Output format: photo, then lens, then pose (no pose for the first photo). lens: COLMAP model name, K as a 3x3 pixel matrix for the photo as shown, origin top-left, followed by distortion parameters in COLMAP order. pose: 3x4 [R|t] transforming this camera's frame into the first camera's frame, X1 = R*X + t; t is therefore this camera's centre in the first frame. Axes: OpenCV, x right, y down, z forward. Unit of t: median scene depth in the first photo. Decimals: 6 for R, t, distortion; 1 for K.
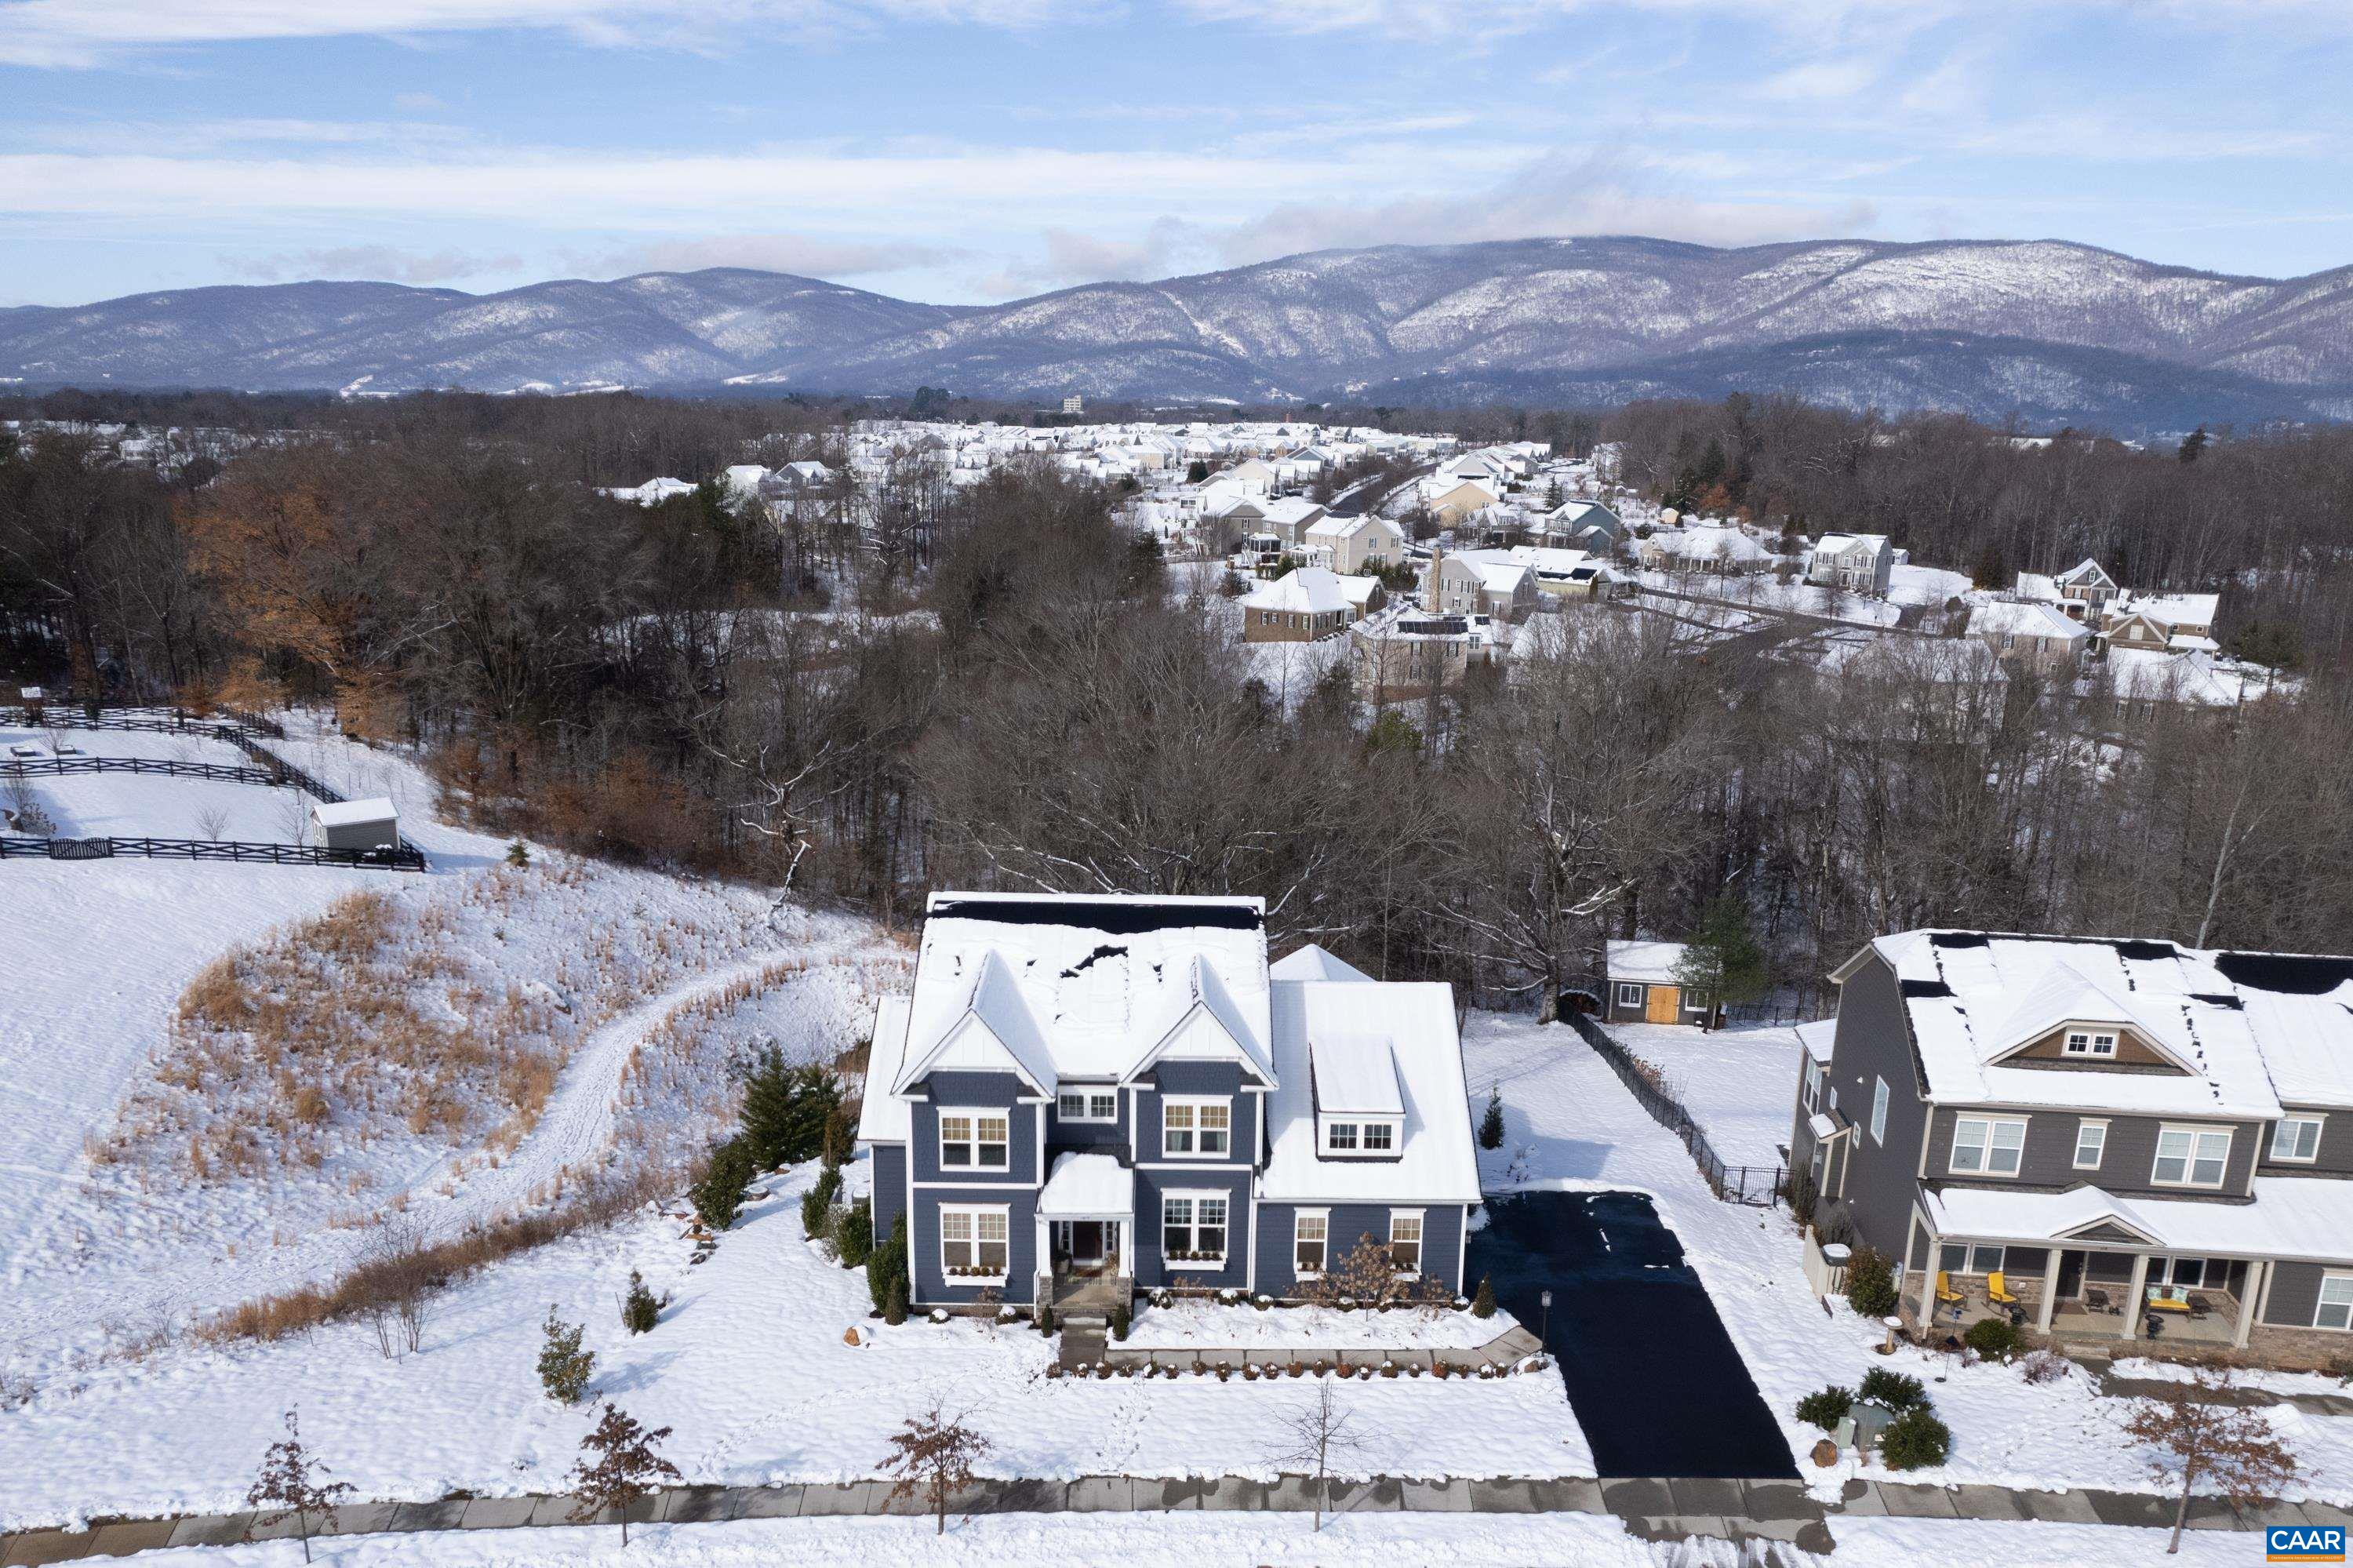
lens RADIAL K [[1524.7, 0, 1172.5], [0, 1524.7, 864.7], [0, 0, 1]] dist [-0.050017, 0.023725]
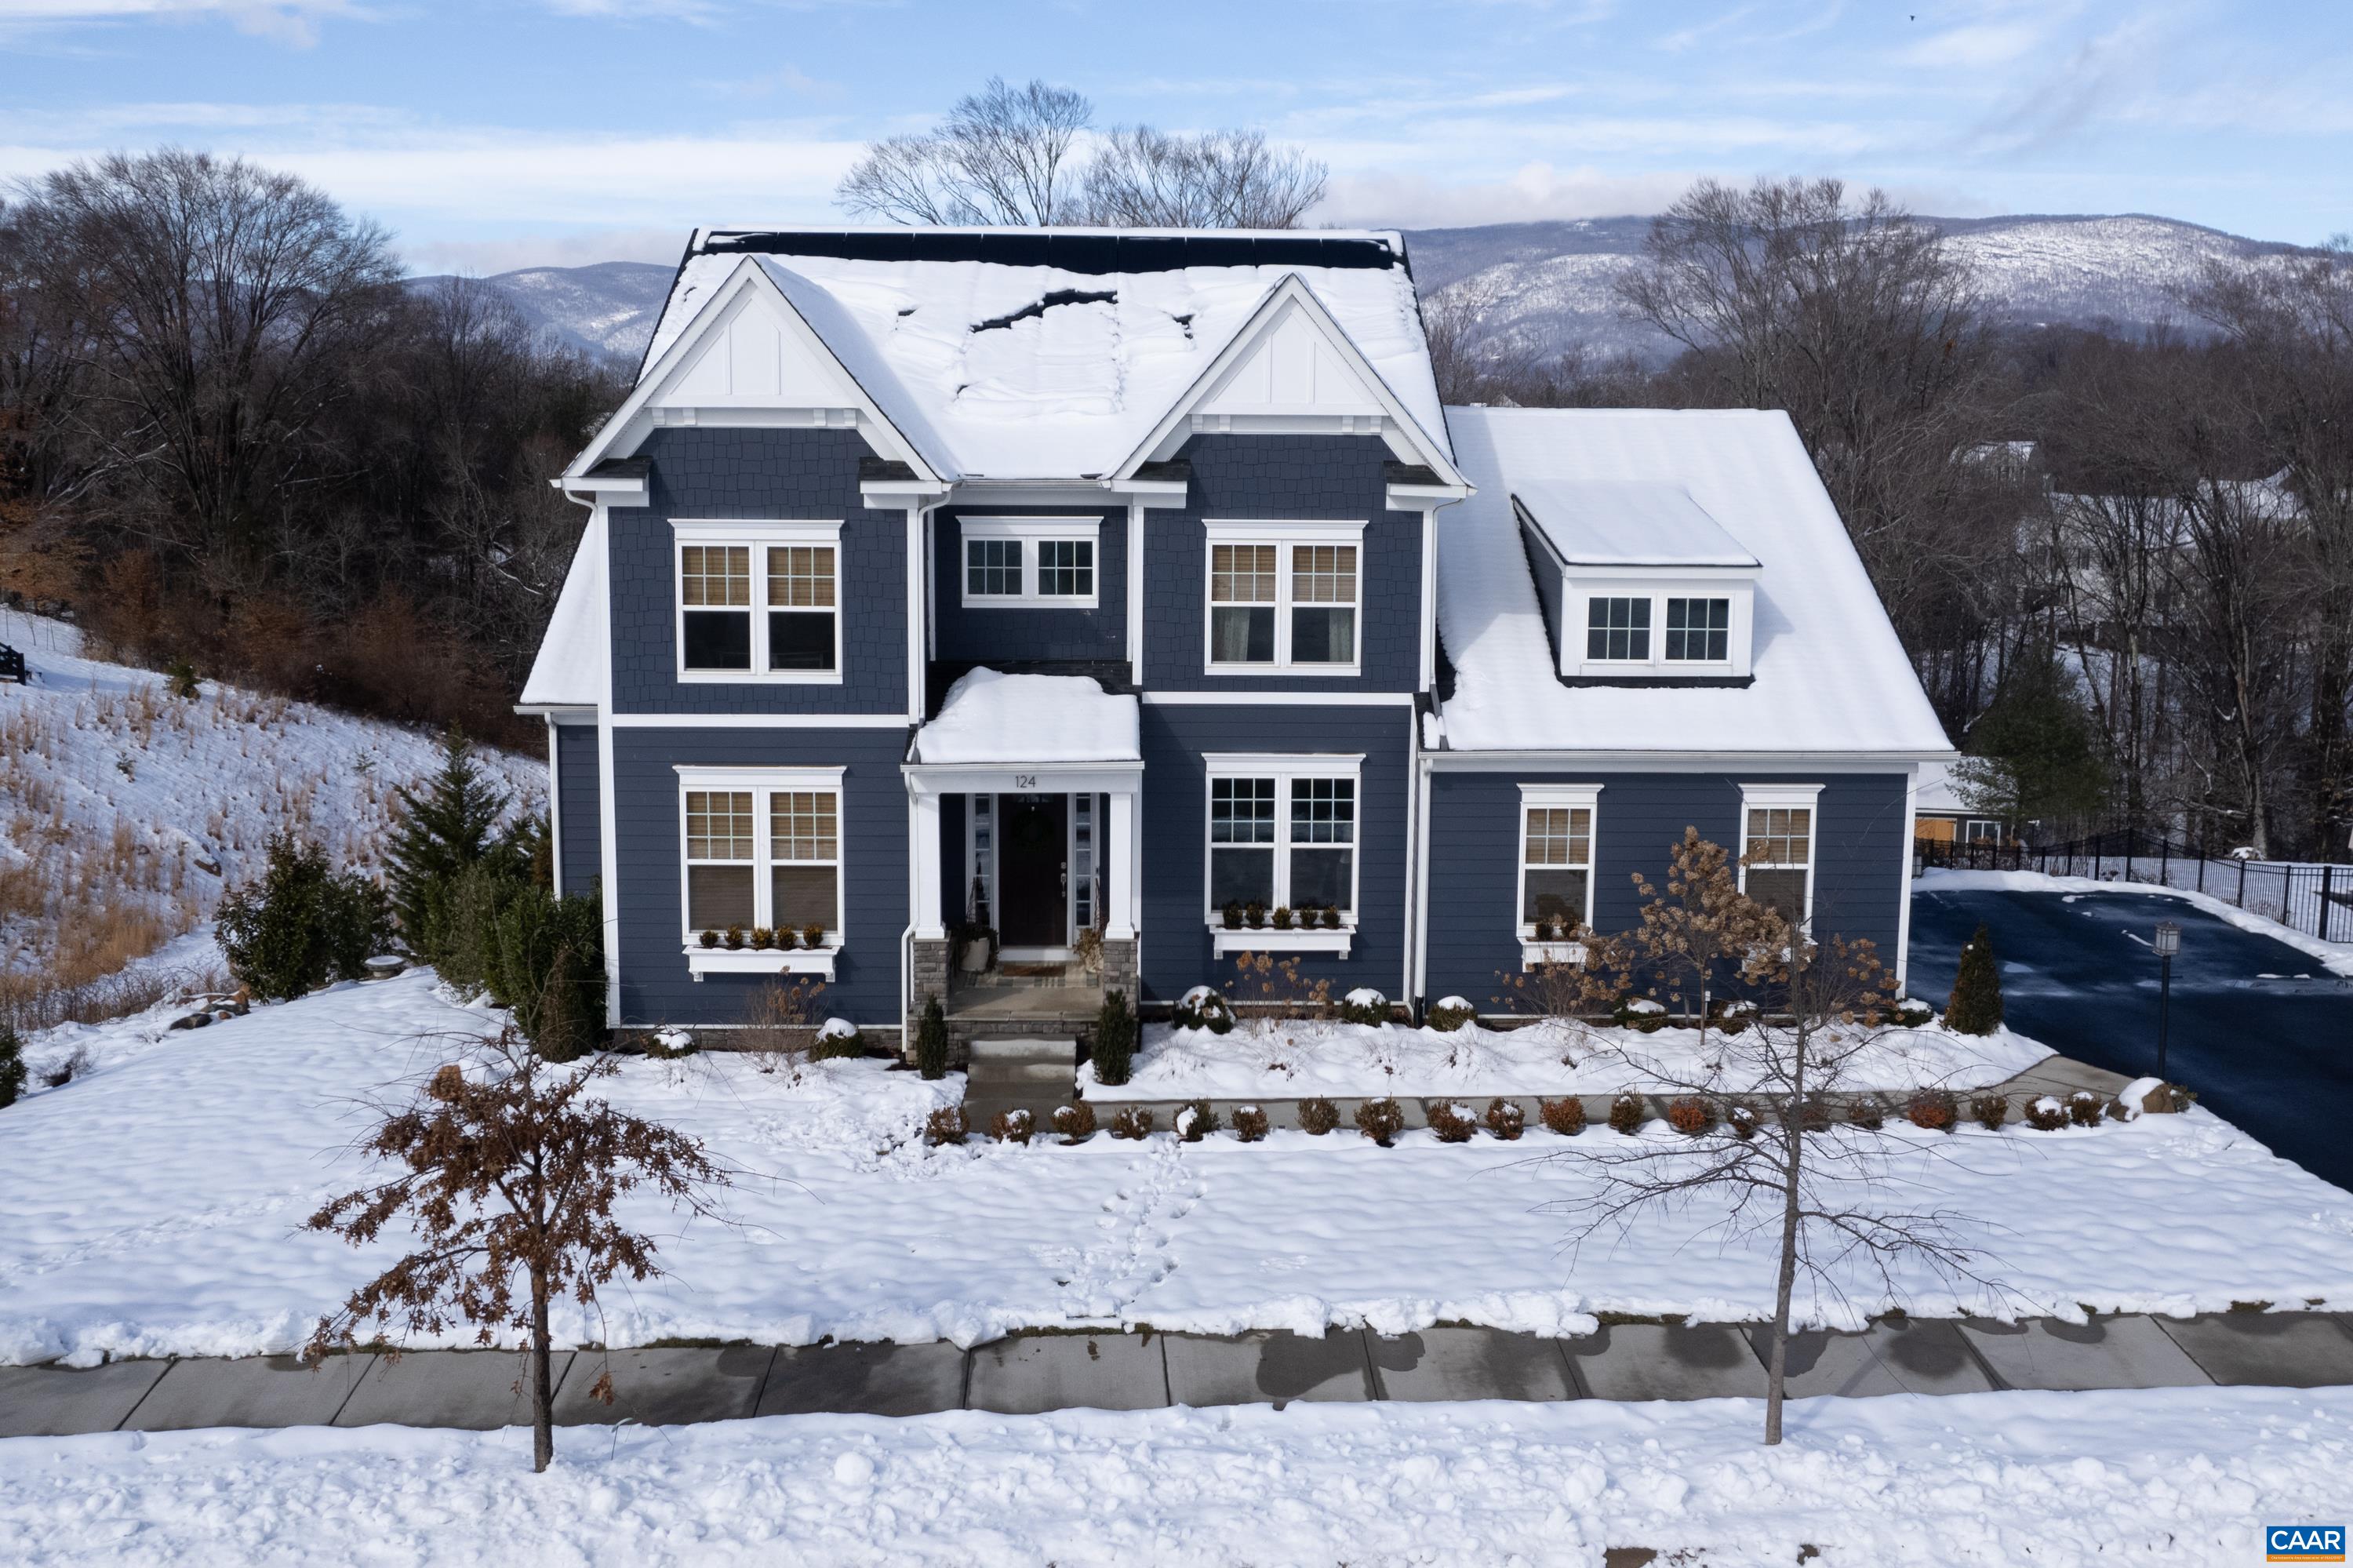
lens RADIAL K [[1857.7, 0, 1168.5], [0, 1857.7, 708.6], [0, 0, 1]] dist [-0.068311, 0.046112]
pose [[0.999832, -0.011611, 0.014172, -0.024570], [0.013193, 0.993023, -0.117178, 0.264298], [-0.012713, 0.117345, 0.993010, 0.484071]]
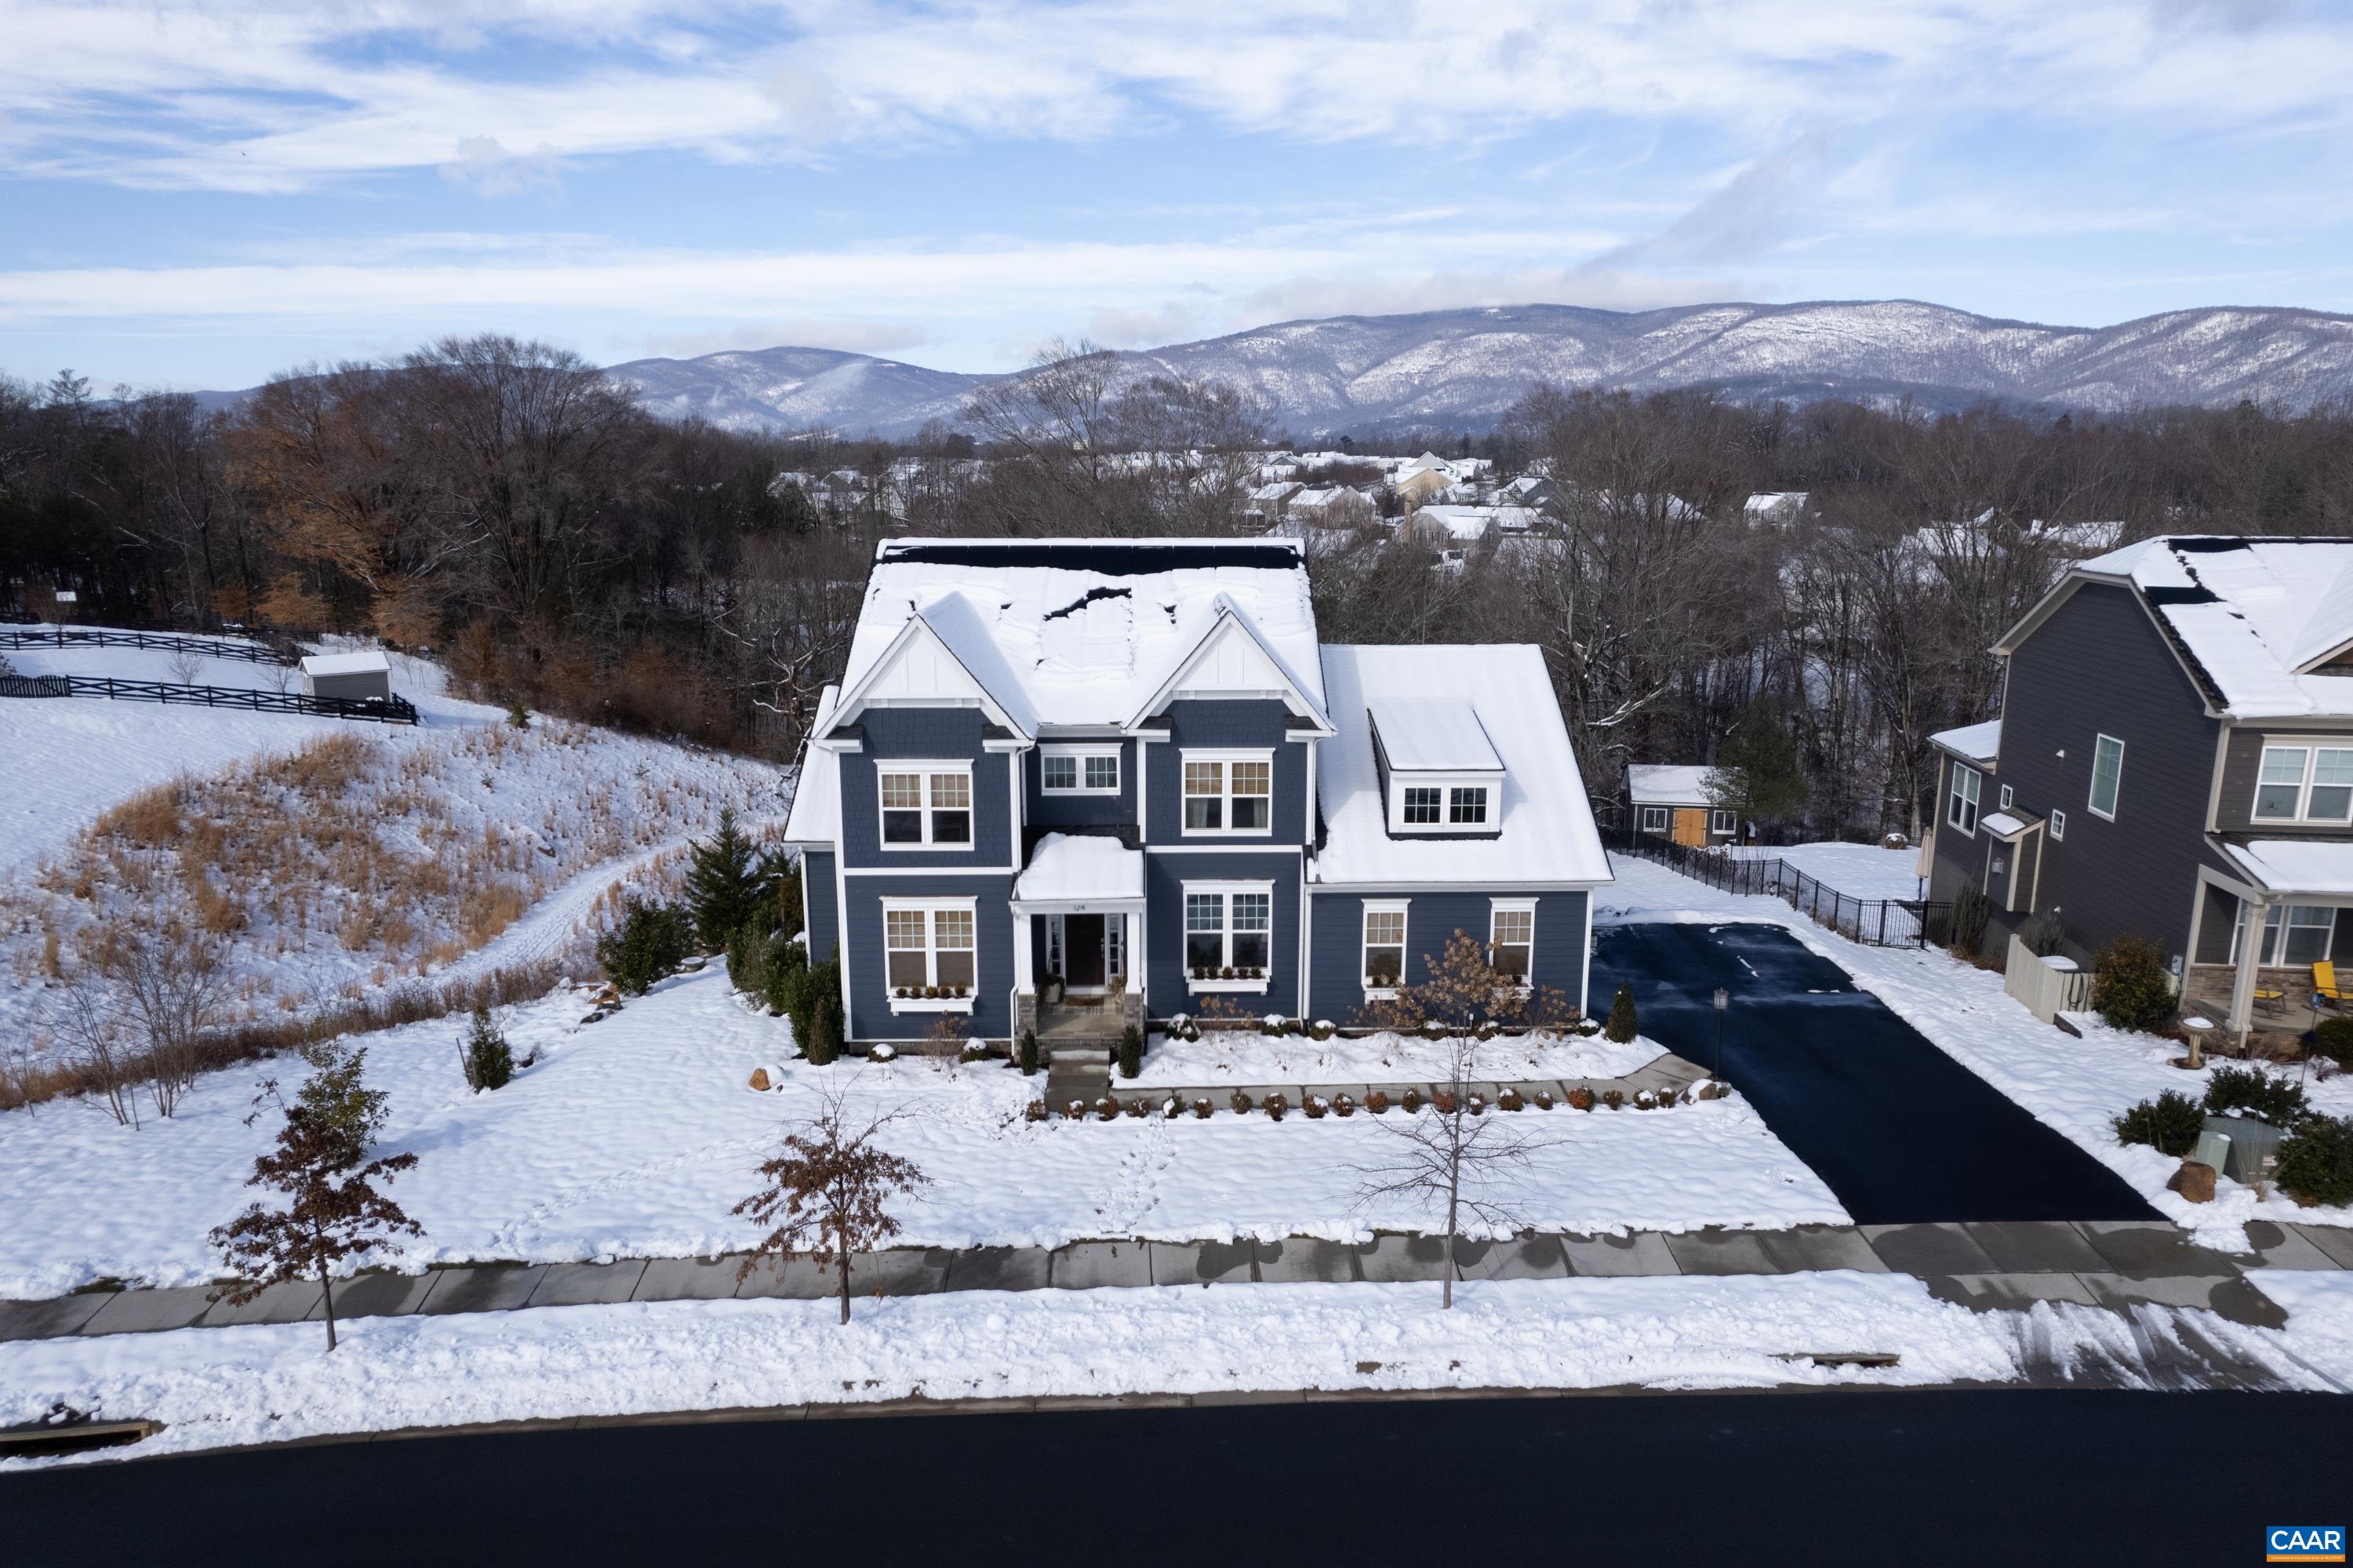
lens RADIAL K [[1329.6, 0, 1174.4], [0, 1329.6, 759.1], [0, 0, 1]] dist [-0.065403, 0.049111]
pose [[0.999805, -0.019672, 0.001432, -0.010607], [0.019721, 0.998332, -0.054254, 0.190724], [-0.000363, 0.054272, 0.998526, 0.350046]]
